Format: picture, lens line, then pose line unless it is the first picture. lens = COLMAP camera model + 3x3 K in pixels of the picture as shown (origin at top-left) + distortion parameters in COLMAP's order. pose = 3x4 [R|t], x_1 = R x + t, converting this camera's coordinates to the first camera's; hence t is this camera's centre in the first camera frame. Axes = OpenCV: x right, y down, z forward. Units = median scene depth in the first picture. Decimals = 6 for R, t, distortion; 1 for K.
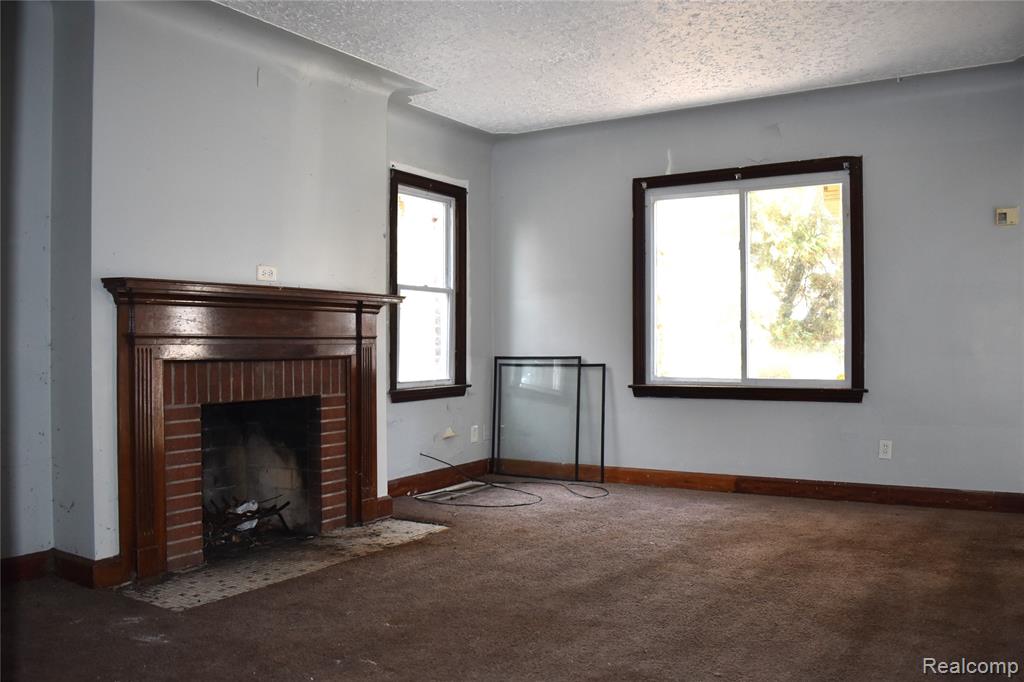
lens RADIAL K [[871.8, 0, 512.0], [0, 871.8, 341.0], [0, 0, 1]] dist [-0.082049, 0.000380]
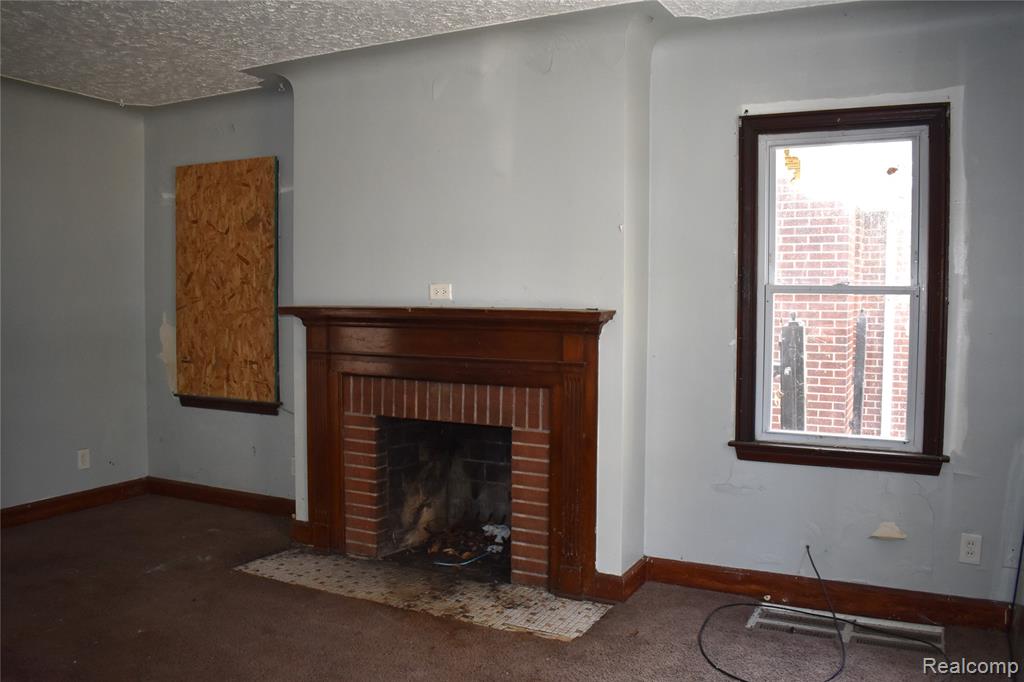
lens RADIAL K [[829.1, 0, 532.9], [0, 829.1, 343.4], [0, 0, 1]] dist [-0.083878, 0.000046]
pose [[0.081378, 0.052186, -0.995316, 0.638381], [-0.008952, 0.998626, 0.051627, -0.068347], [0.996643, 0.004709, 0.081734, 1.008691]]
